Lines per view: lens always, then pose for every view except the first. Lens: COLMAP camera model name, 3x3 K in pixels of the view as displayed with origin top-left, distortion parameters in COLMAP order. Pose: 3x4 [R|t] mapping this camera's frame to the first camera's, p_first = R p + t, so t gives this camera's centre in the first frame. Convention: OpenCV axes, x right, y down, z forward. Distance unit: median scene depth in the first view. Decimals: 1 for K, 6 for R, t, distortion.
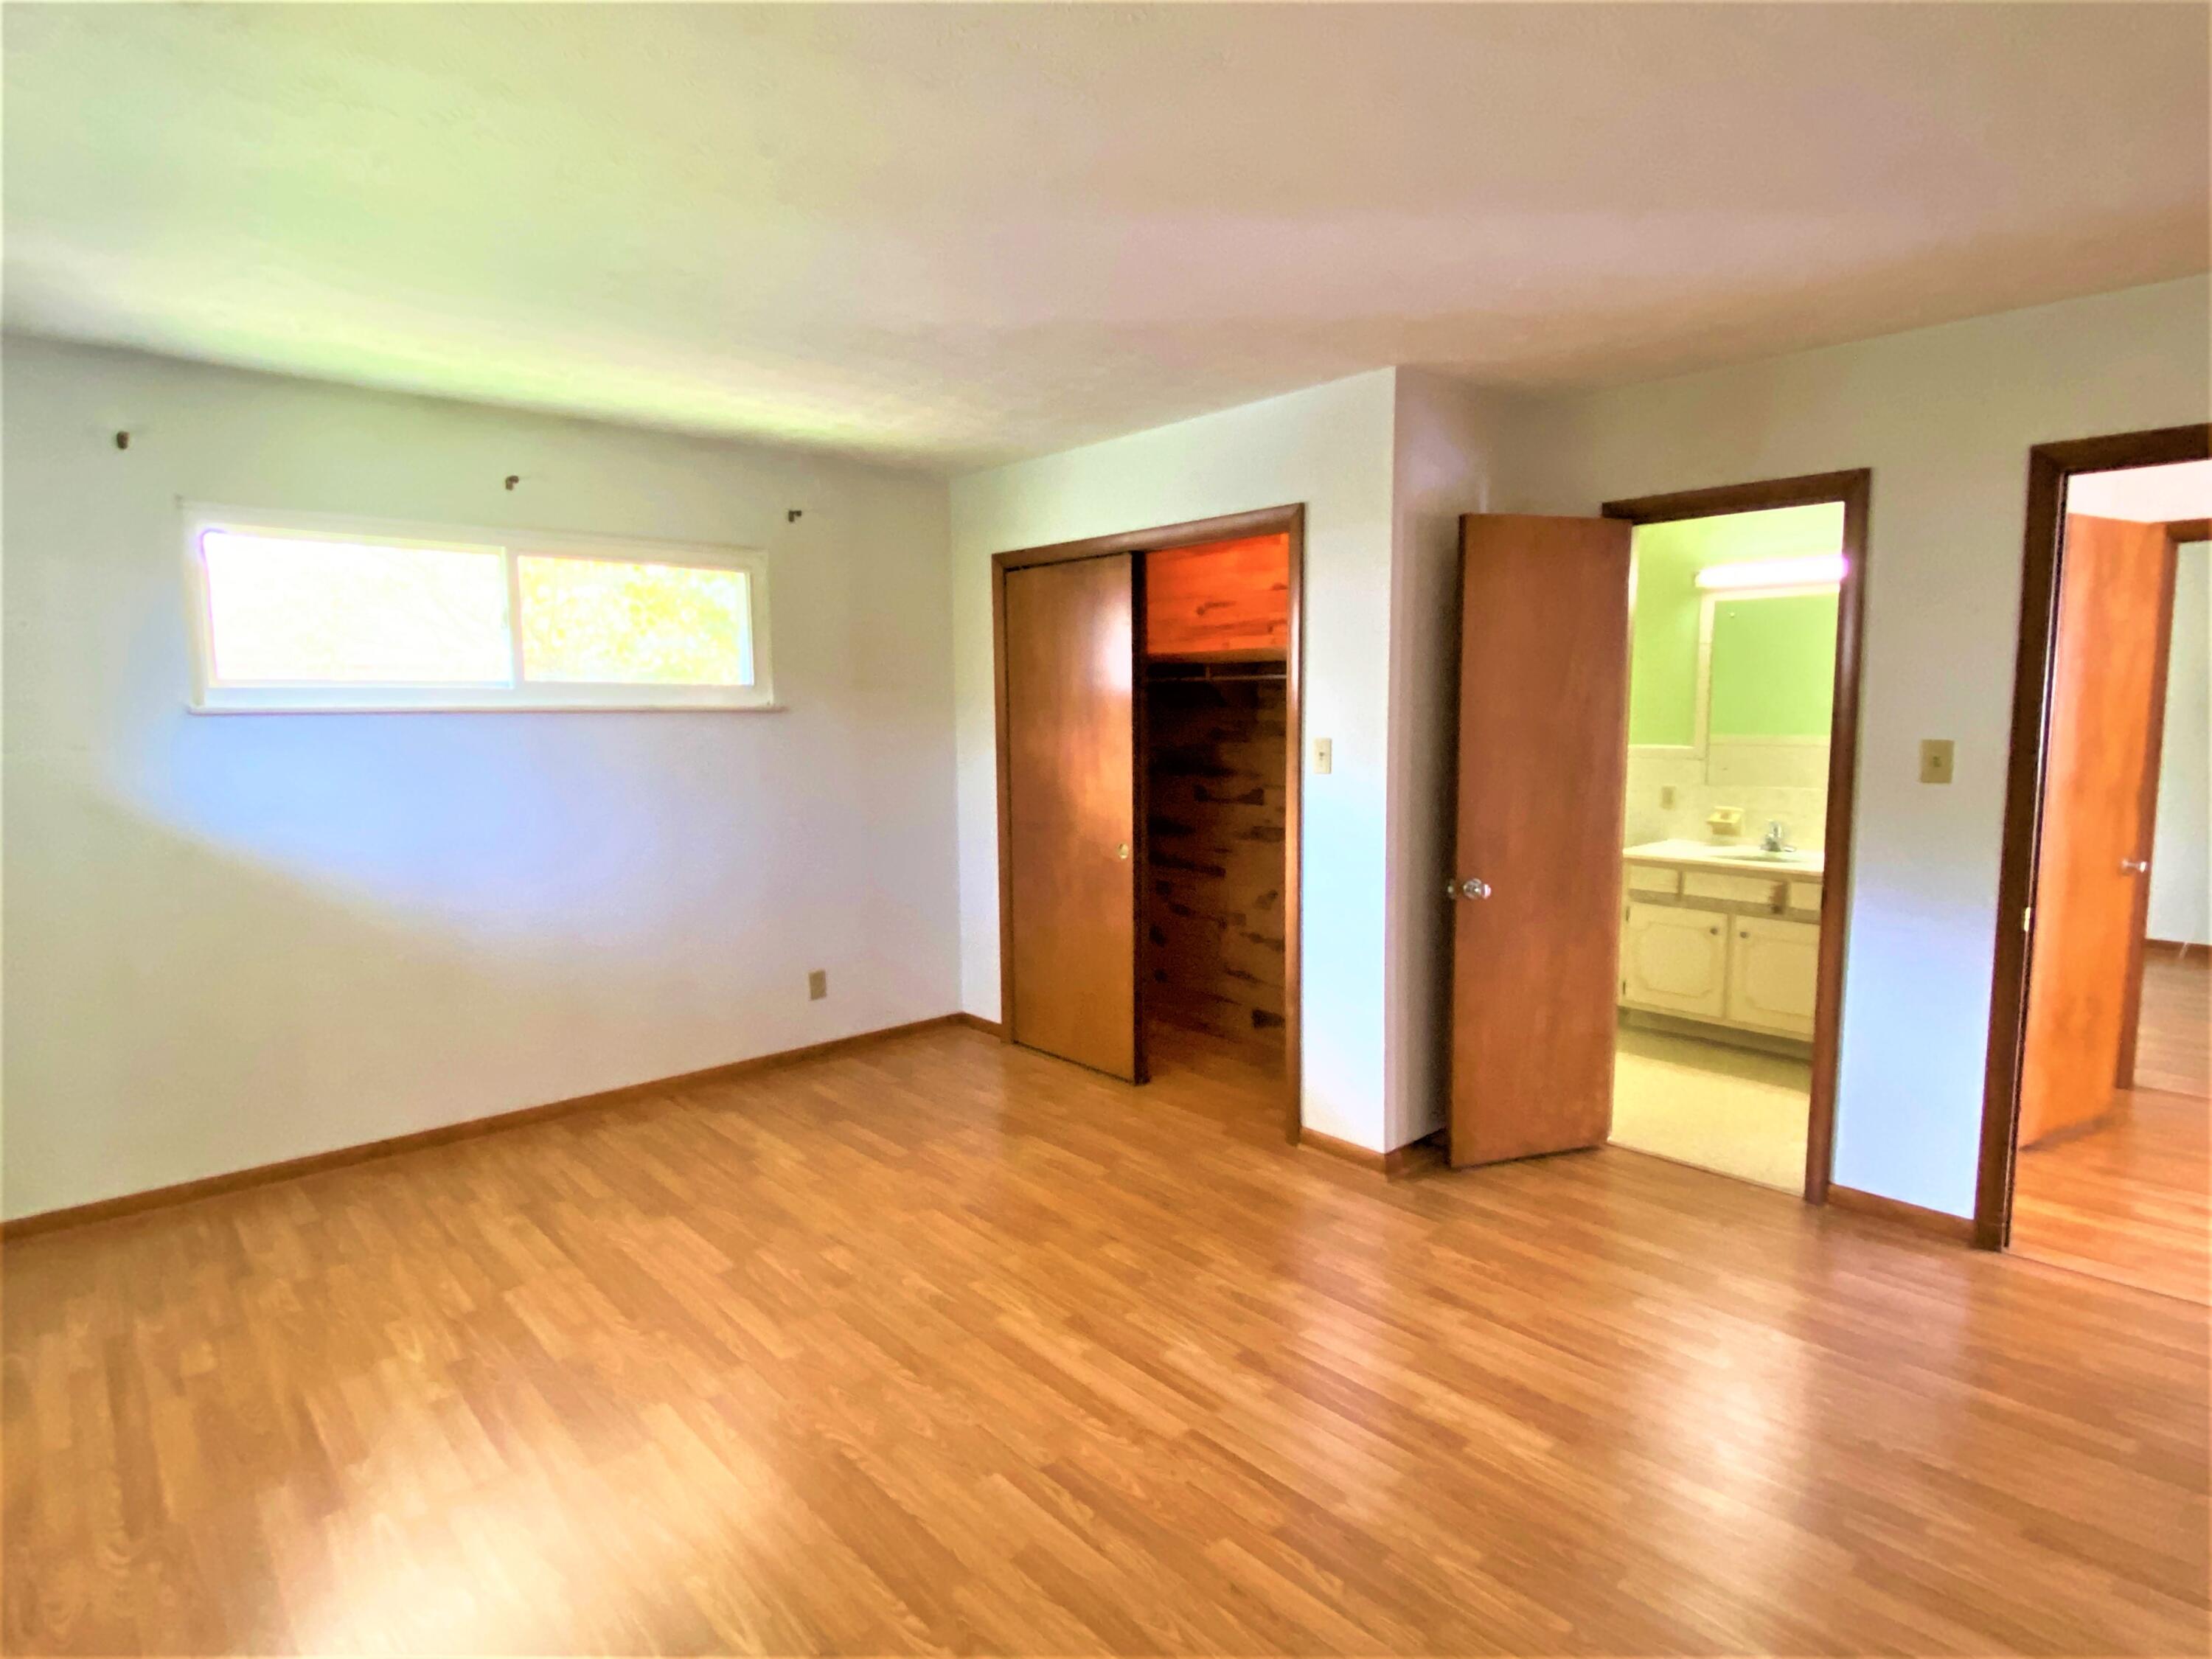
lens RADIAL K [[1179.2, 0, 1107.5], [0, 1179.2, 827.2], [0, 0, 1]] dist [0.019334, -0.005142]
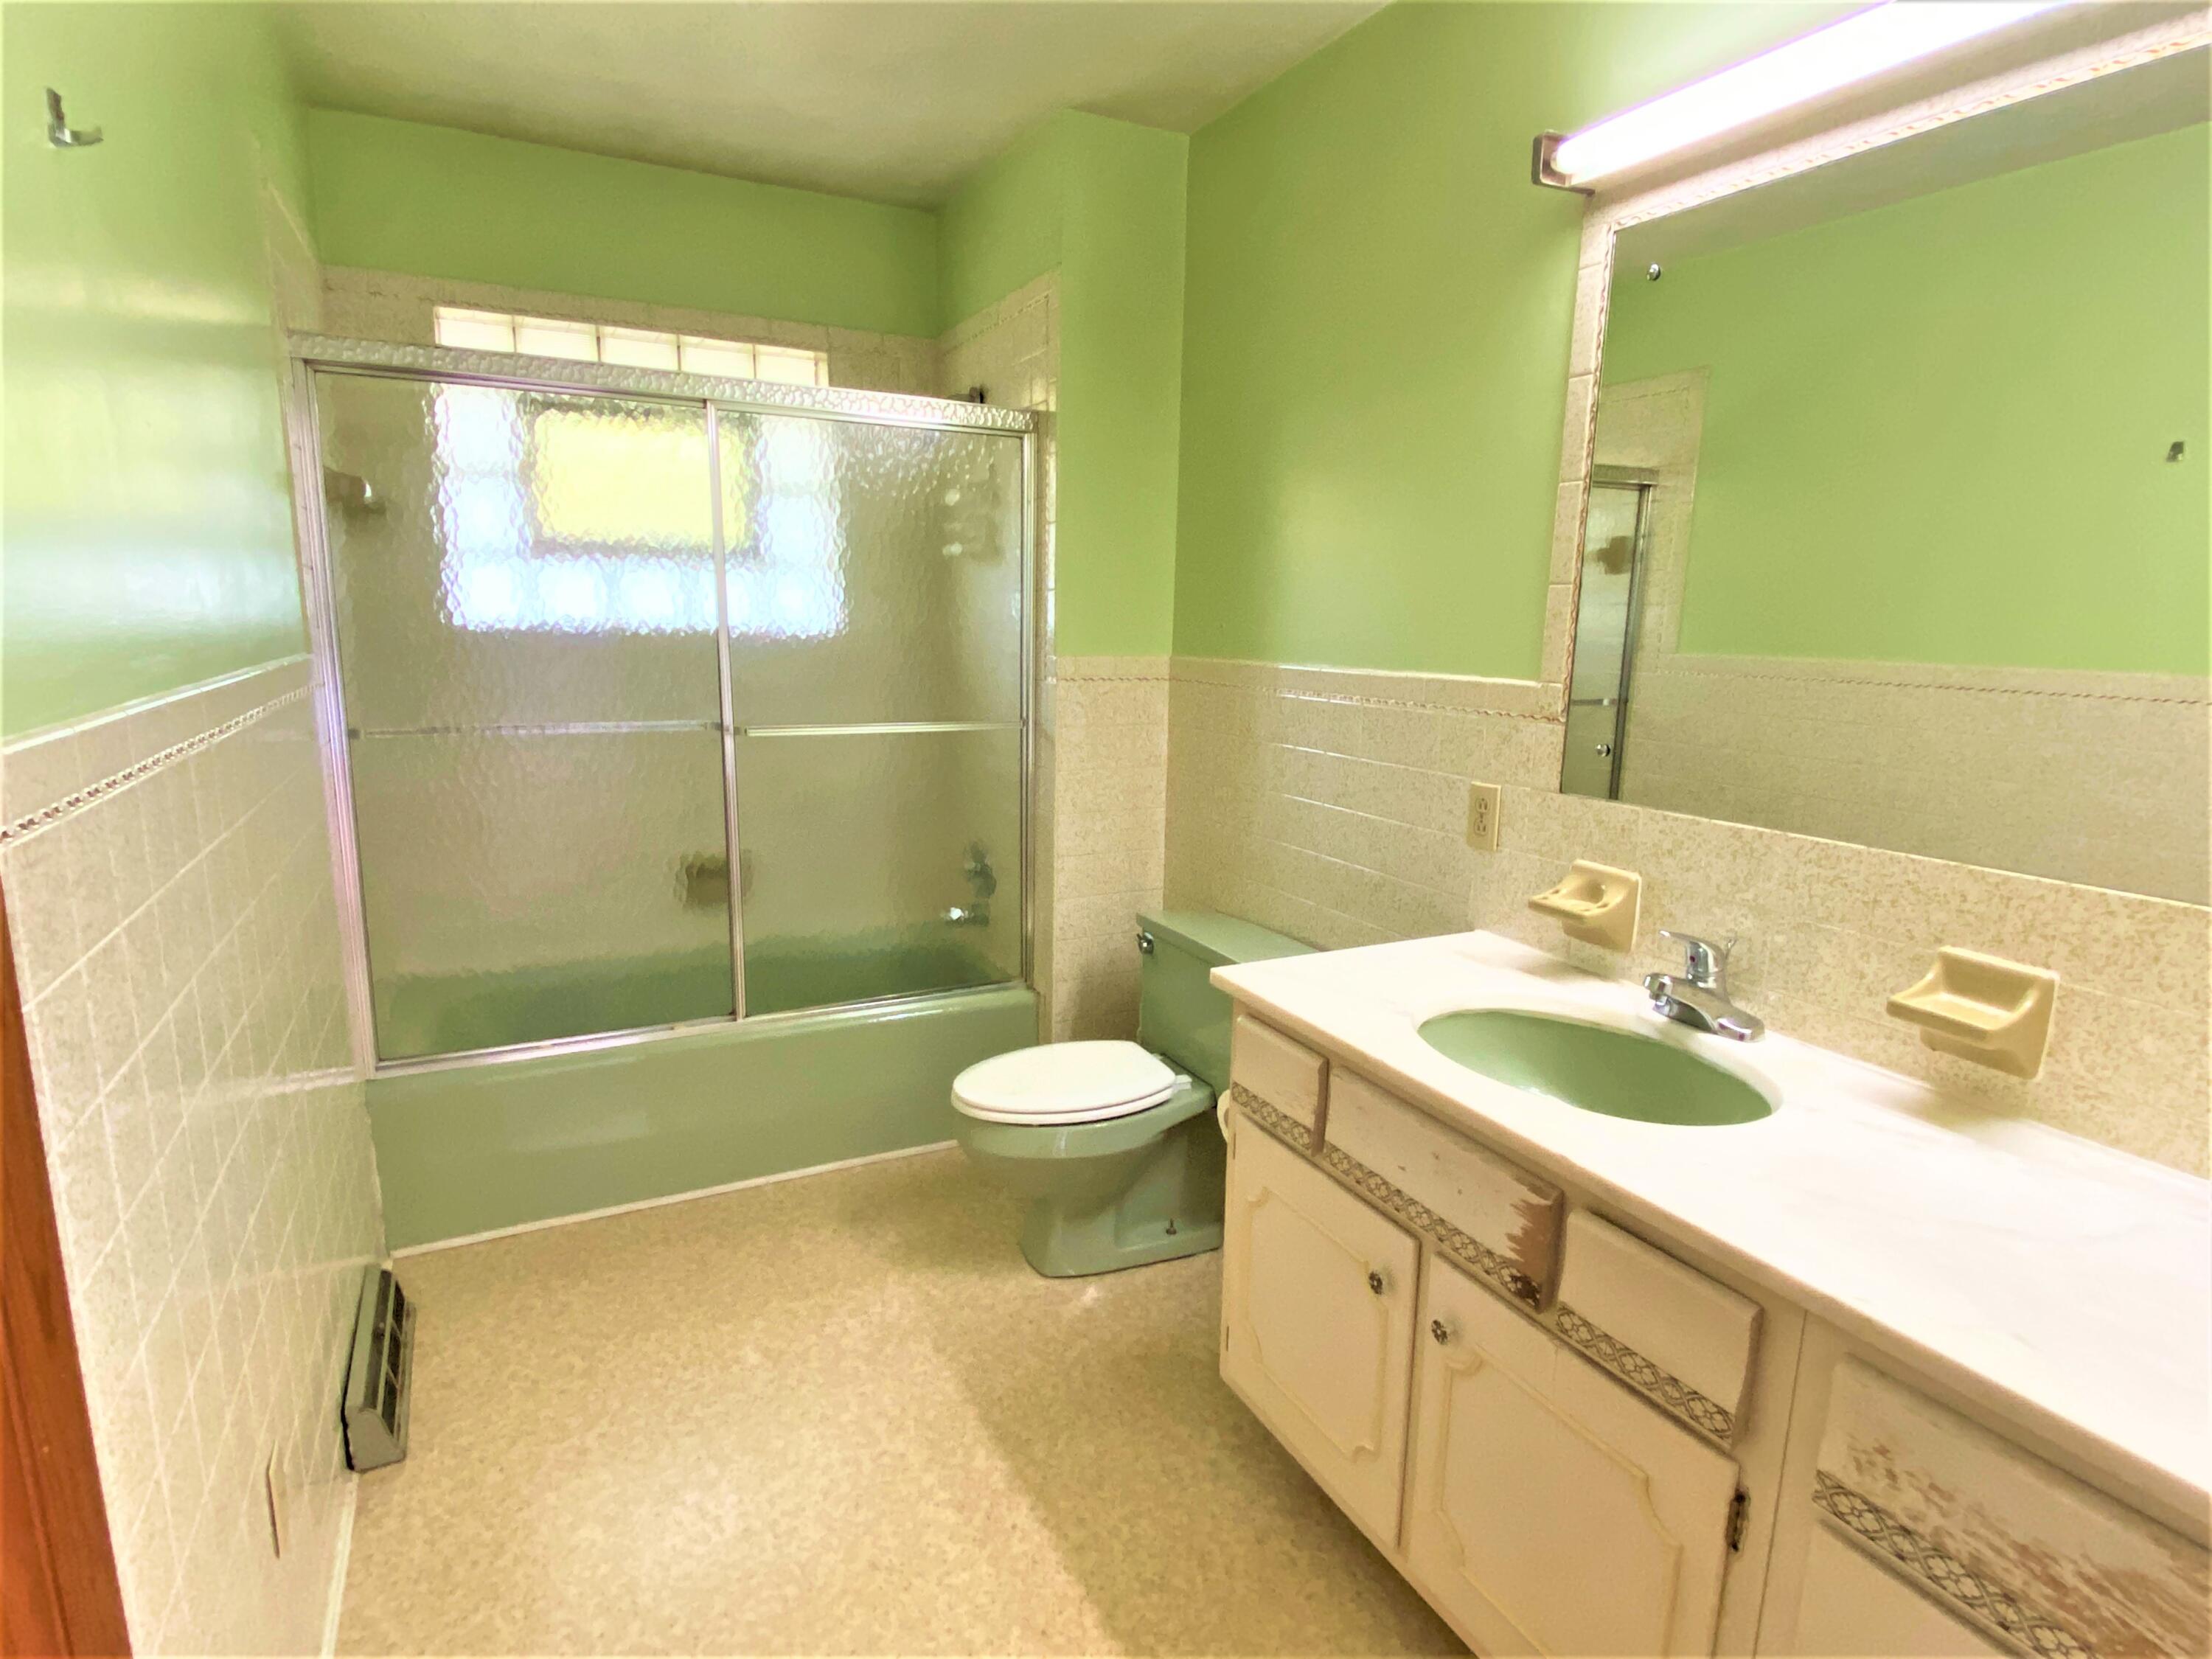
lens RADIAL K [[1179.2, 0, 1103.2], [0, 1179.2, 831.8], [0, 0, 1]] dist [0.019334, -0.005142]
pose [[0.962347, 0.076906, -0.260718, 0.502266], [-0.054391, 0.994225, 0.092507, -0.053015], [0.266327, -0.074844, 0.960973, 0.676726]]
